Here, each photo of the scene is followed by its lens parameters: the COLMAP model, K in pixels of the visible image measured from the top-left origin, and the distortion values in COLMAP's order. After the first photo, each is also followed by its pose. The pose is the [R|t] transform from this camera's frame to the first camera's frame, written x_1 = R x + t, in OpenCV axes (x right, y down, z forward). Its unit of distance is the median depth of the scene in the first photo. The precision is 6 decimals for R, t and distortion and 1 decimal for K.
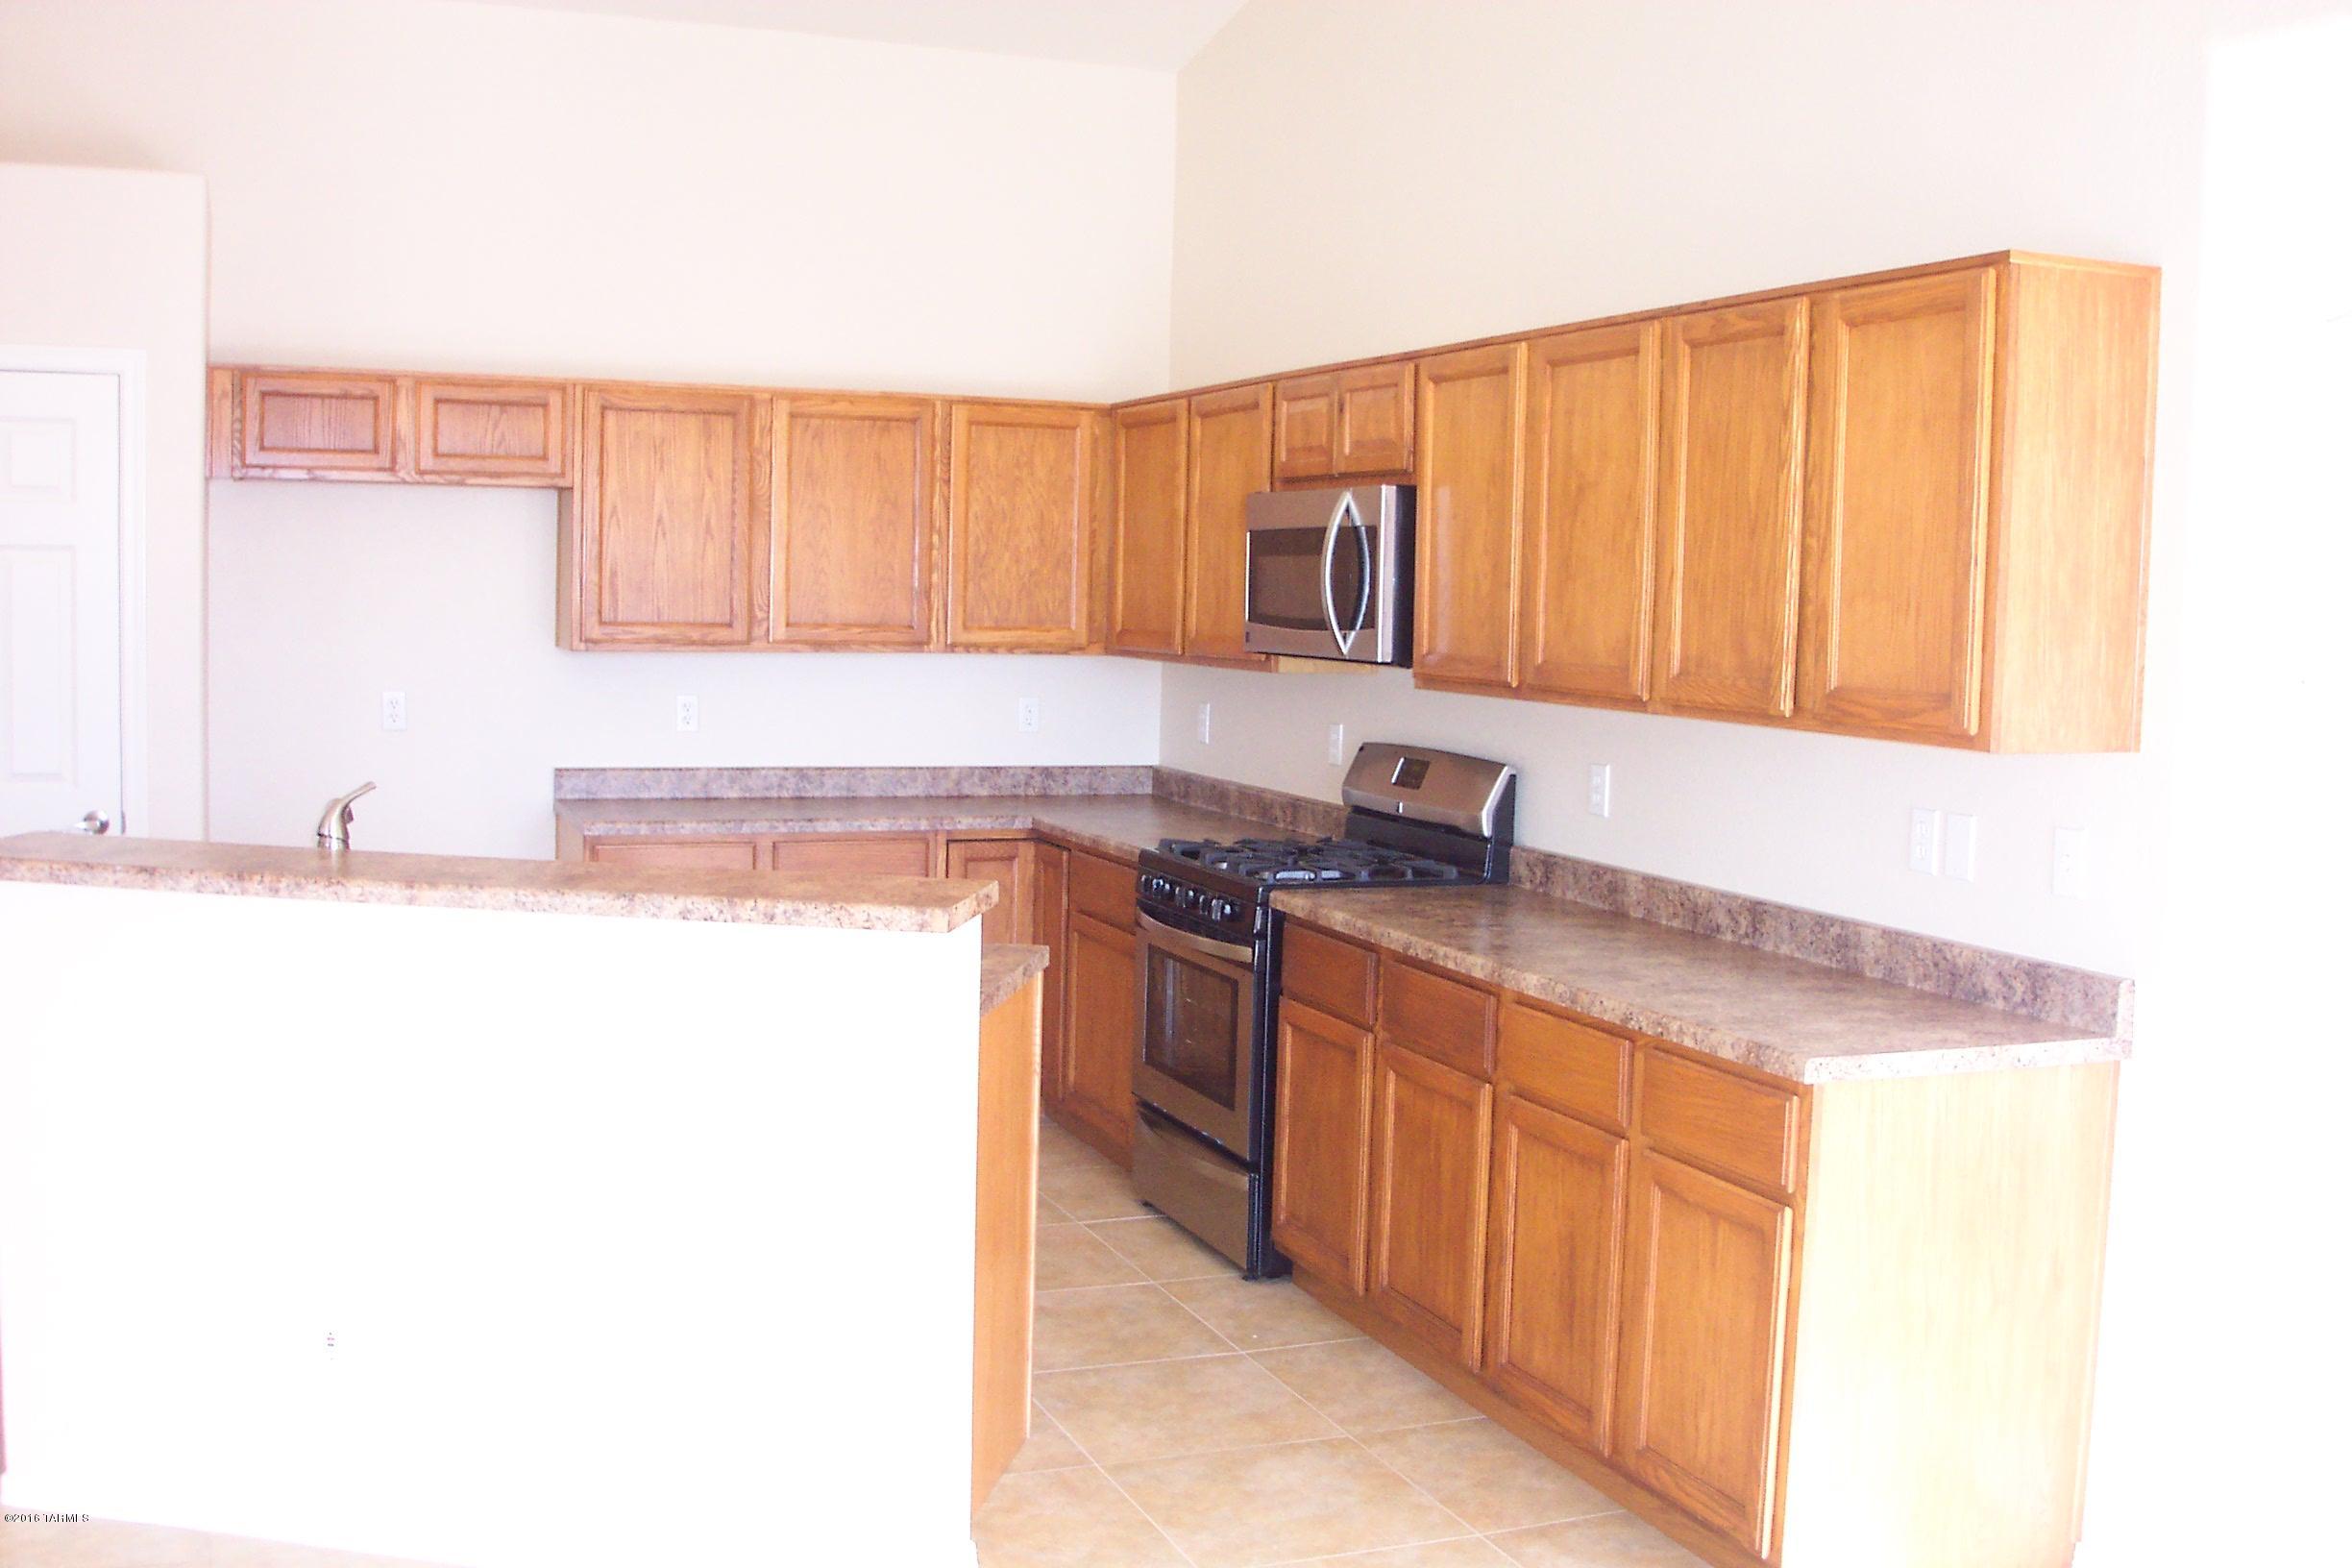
lens RADIAL K [[2323.8, 0, 1169.9], [0, 2323.8, 793.5], [0, 0, 1]] dist [-0.123246, 0.000000]
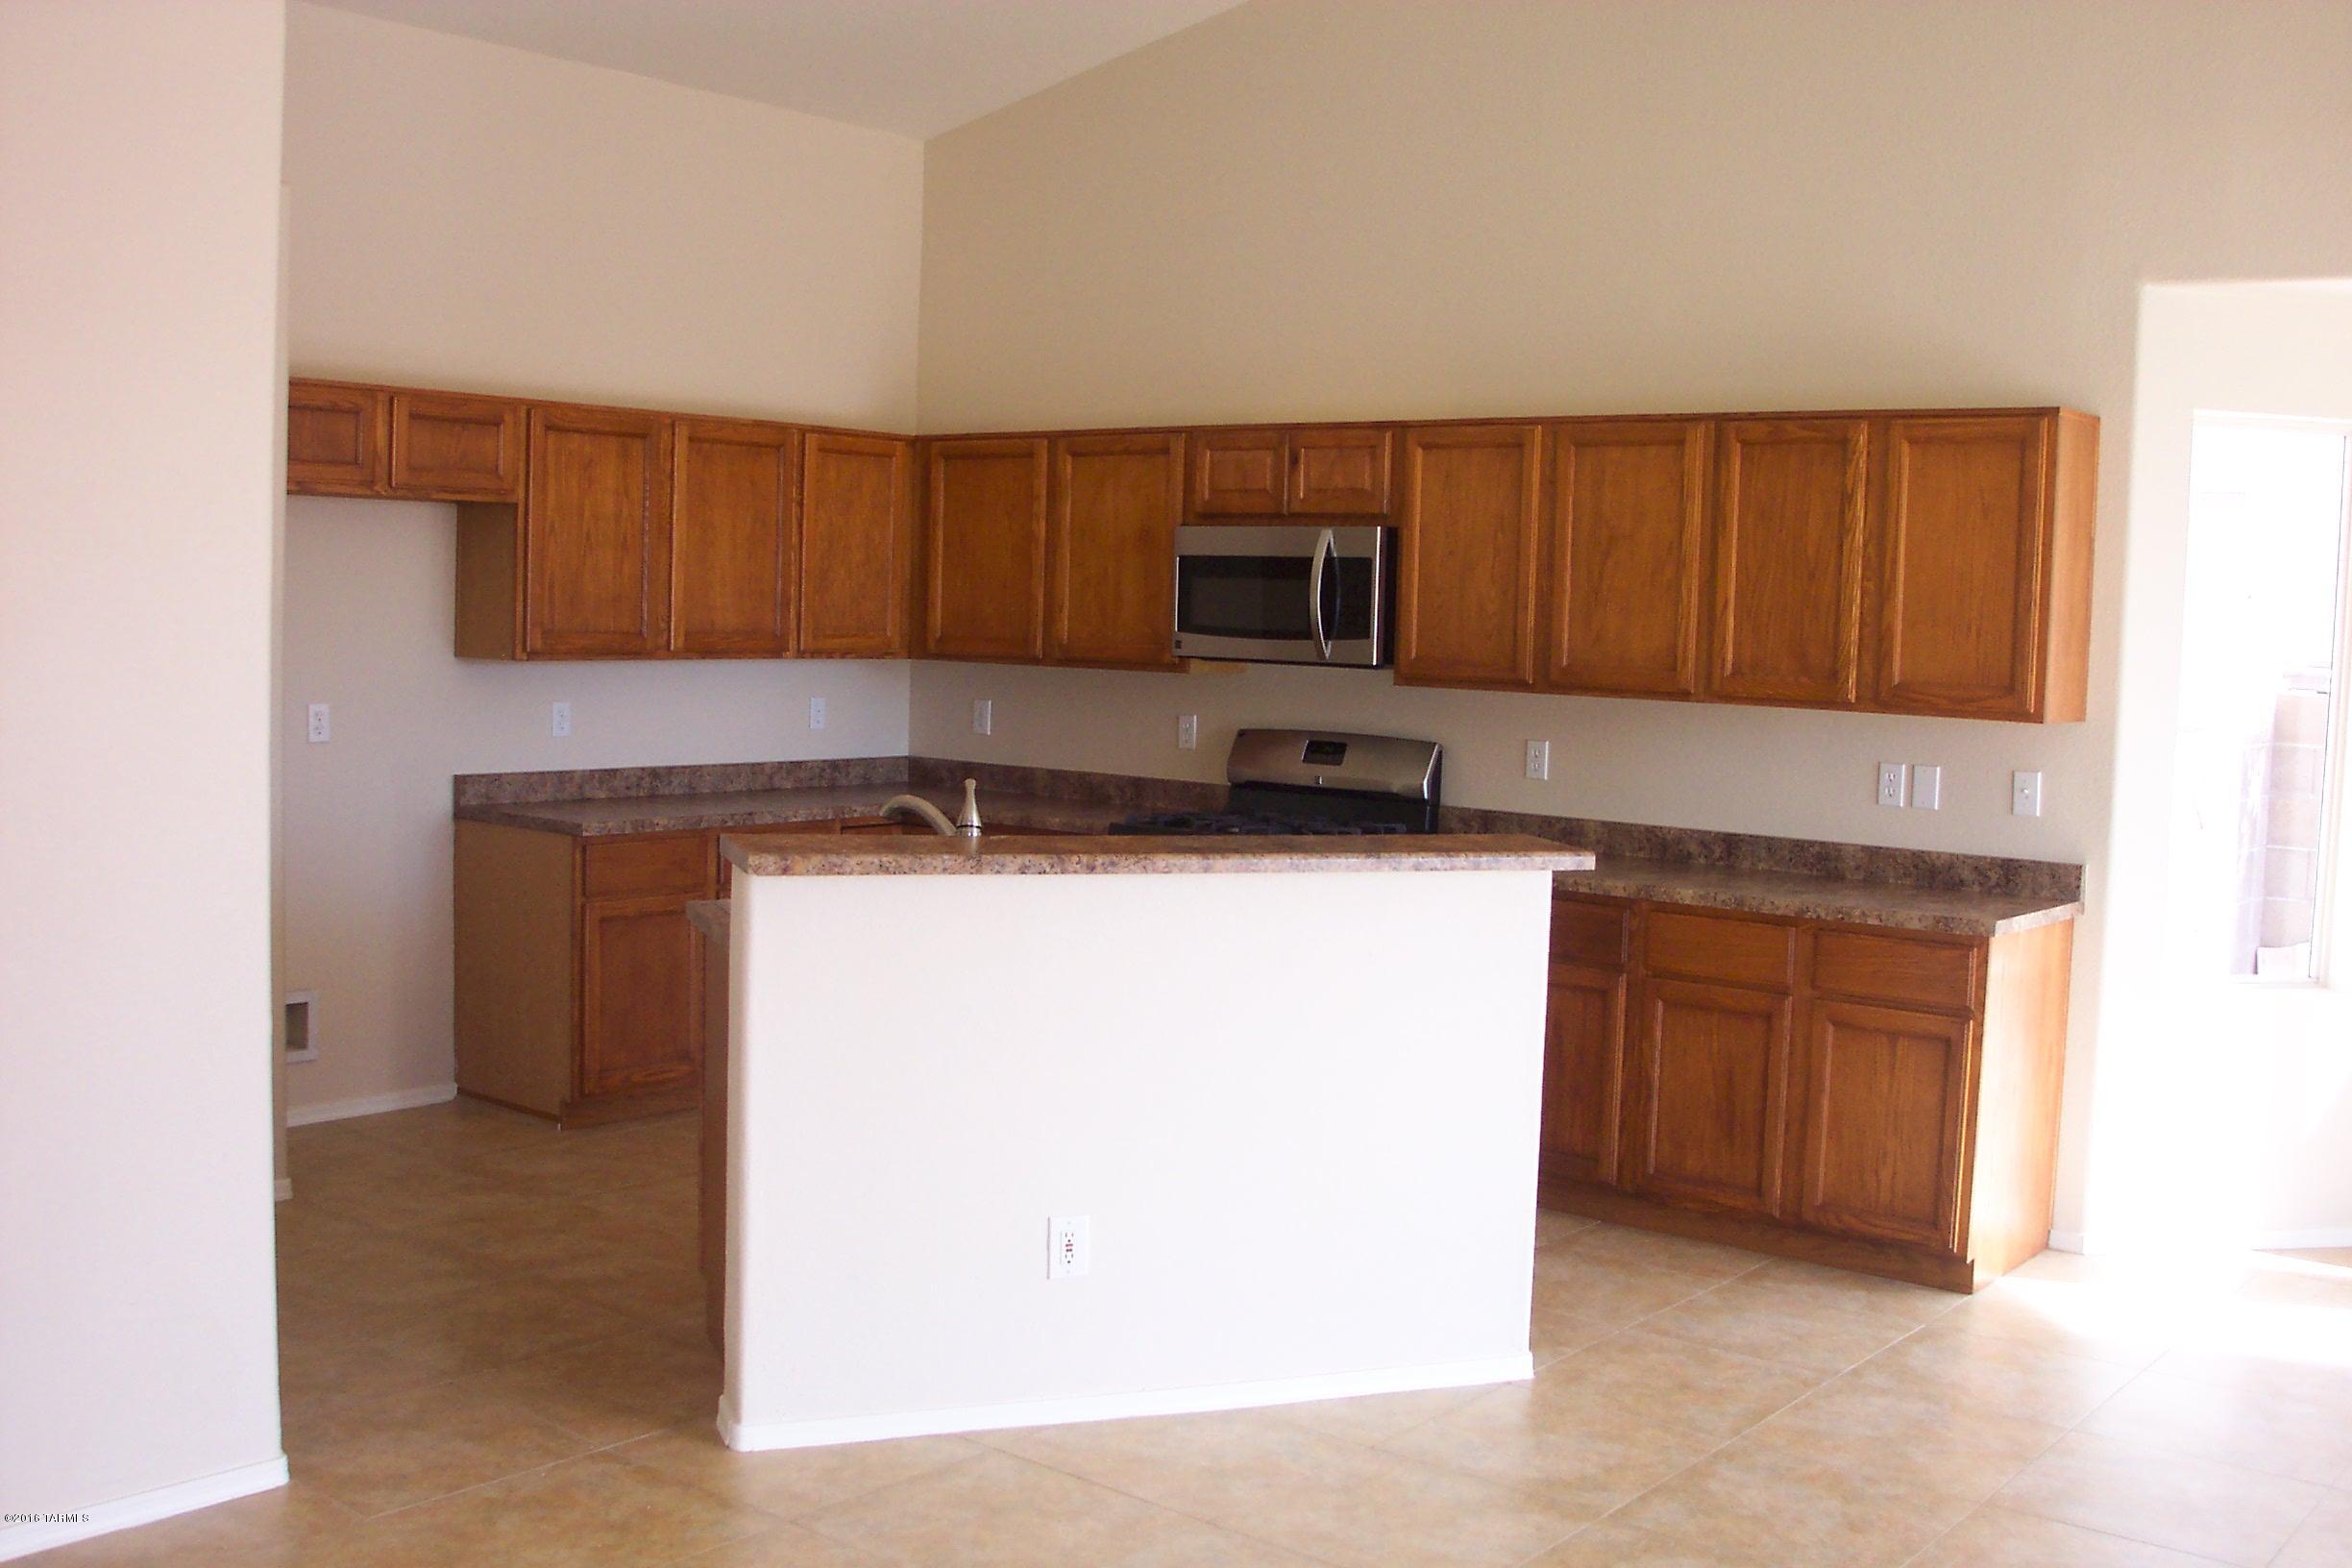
lens RADIAL K [[2323.8, 0, 1196.4], [0, 2323.8, 795.0], [0, 0, 1]] dist [-0.123246, 0.000000]
pose [[0.875884, -0.037654, 0.481051, -0.647701], [0.034228, 0.999288, 0.015896, -0.009780], [-0.481307, 0.002543, 0.876548, -0.072535]]
